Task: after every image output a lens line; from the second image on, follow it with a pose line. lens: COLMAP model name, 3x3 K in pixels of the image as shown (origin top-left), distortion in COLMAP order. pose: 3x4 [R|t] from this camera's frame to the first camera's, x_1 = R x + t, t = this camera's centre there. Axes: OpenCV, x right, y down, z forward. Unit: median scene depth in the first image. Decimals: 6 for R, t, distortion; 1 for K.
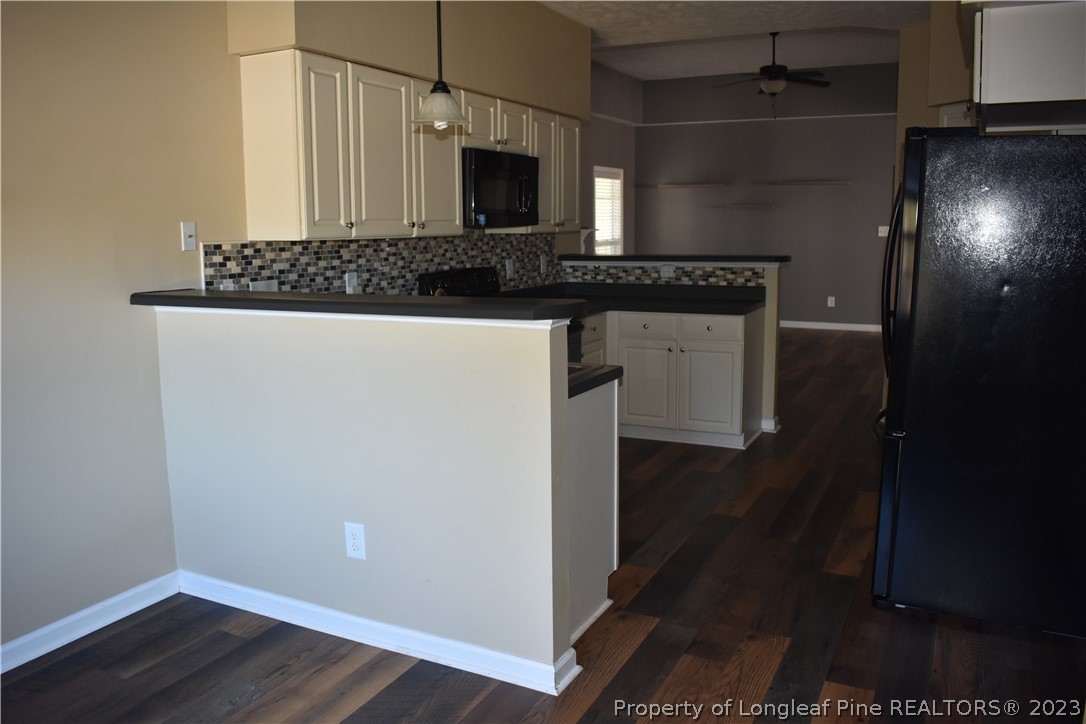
lens RADIAL K [[850.8, 0, 540.7], [0, 850.8, 359.6], [0, 0, 1]] dist [-0.094703, 0.017028]
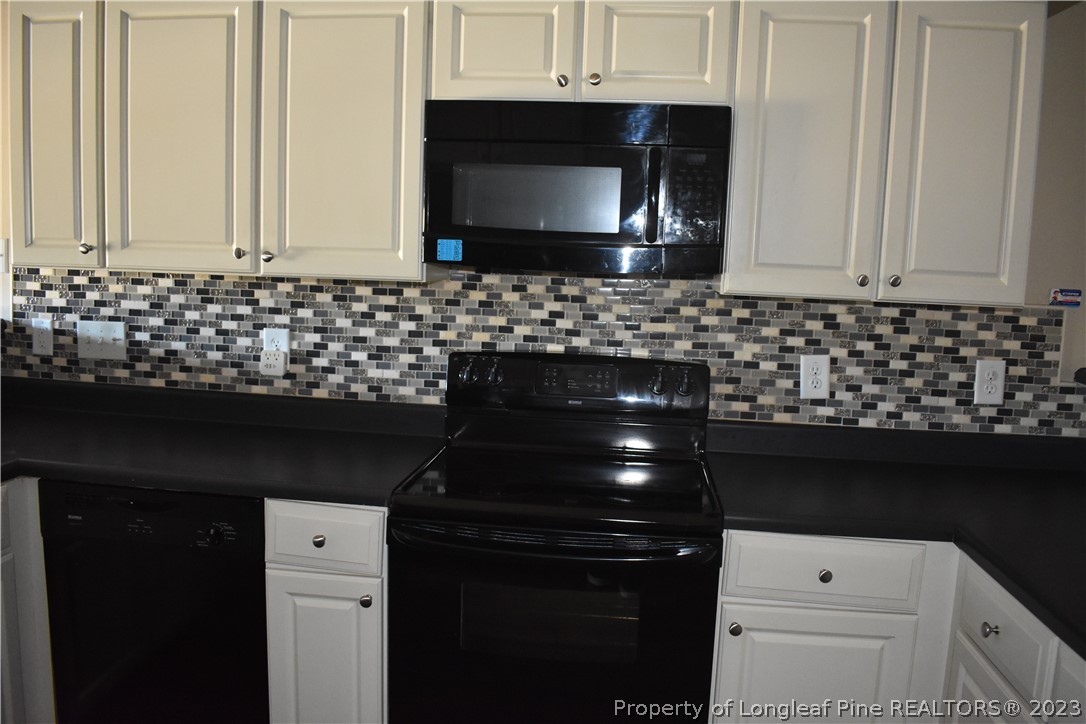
lens RADIAL K [[894.0, 0, 554.2], [0, 894.0, 367.5], [0, 0, 1]] dist [-0.085135, -0.010819]
pose [[0.355370, 0.141204, -0.923999, 0.402075], [-0.186948, 0.979288, 0.077753, -0.144486], [0.915840, 0.145109, 0.374407, 0.834532]]
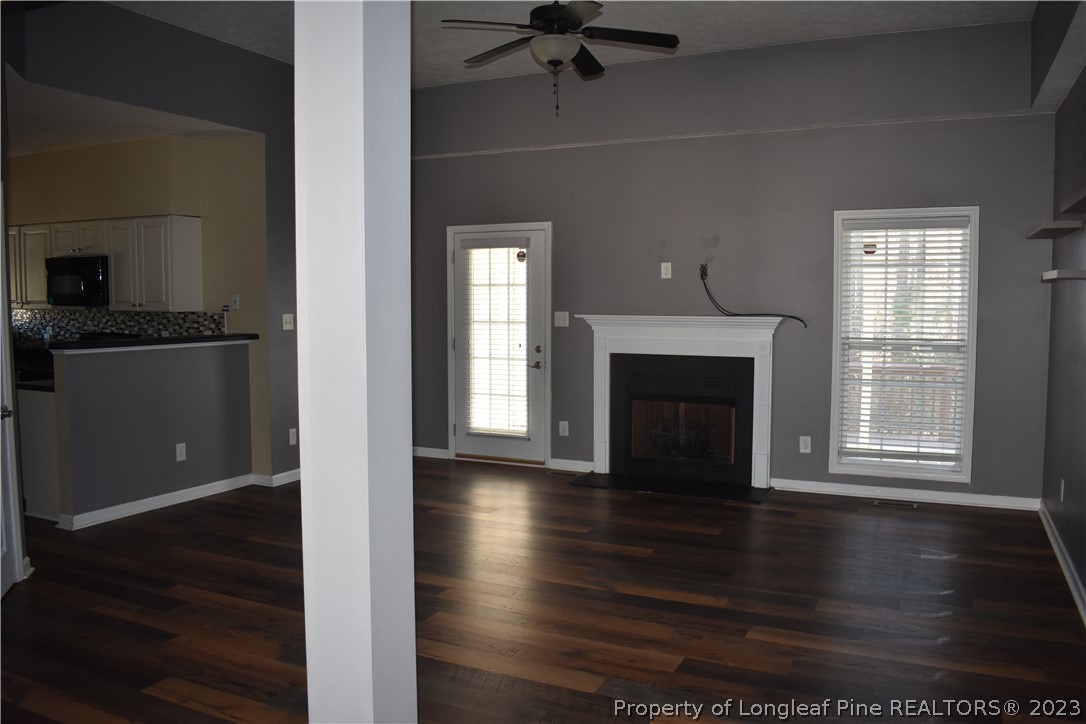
lens RADIAL K [[850.8, 0, 544.3], [0, 850.8, 363.5], [0, 0, 1]] dist [-0.094703, 0.017028]
pose [[0.022263, 0.095751, -0.995156, 1.477292], [-0.161720, 0.982639, 0.090928, -0.329872], [0.986586, 0.158912, 0.037361, 1.810764]]
